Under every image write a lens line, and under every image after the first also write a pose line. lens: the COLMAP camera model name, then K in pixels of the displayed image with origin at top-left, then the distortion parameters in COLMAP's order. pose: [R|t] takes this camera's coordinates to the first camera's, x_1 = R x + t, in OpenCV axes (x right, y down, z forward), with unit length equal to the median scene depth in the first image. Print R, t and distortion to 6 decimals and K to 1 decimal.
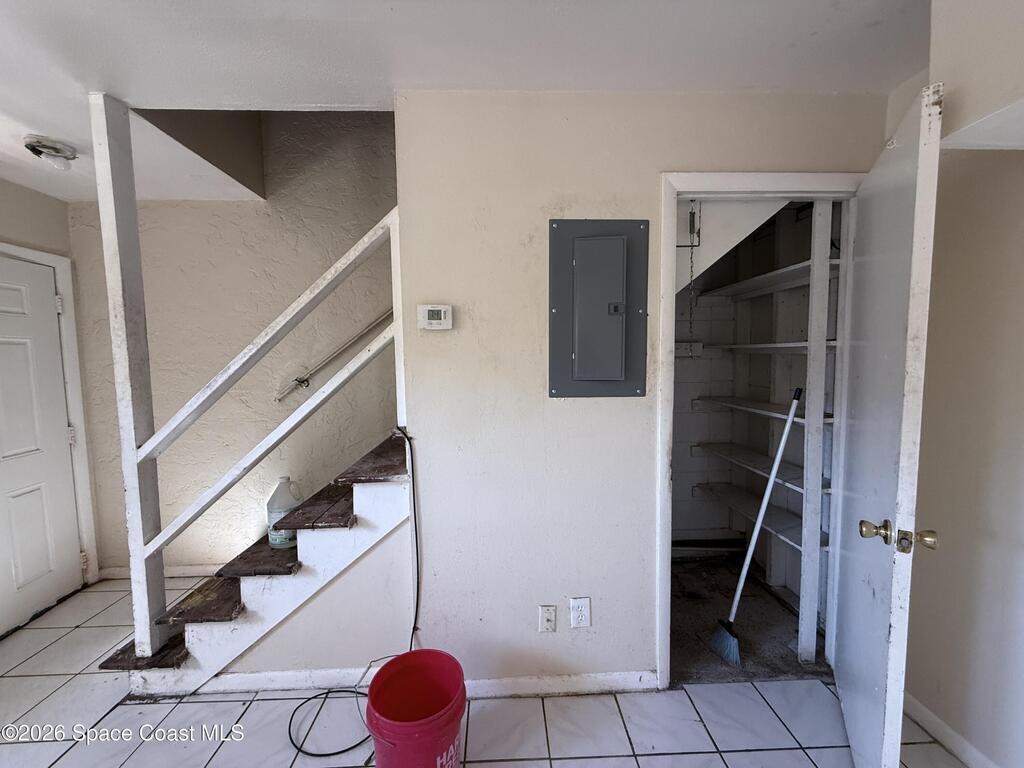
lens RADIAL K [[409.8, 0, 508.9], [0, 409.8, 382.2], [0, 0, 1]] dist [-0.003577, 0.000201]
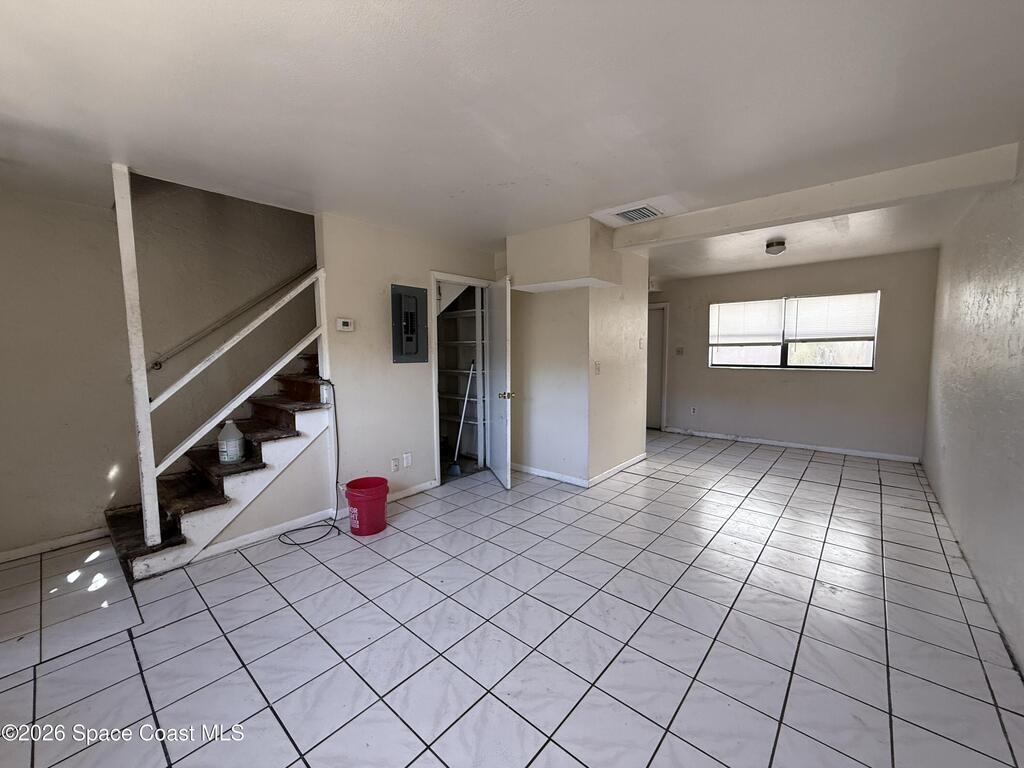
lens RADIAL K [[409.8, 0, 510.4], [0, 409.8, 386.7], [0, 0, 1]] dist [-0.003577, 0.000201]
pose [[0.682741, -0.059448, 0.728238, -1.055246], [0.049449, 0.998159, 0.035123, 0.113256], [-0.728985, 0.012031, 0.684424, -0.952388]]
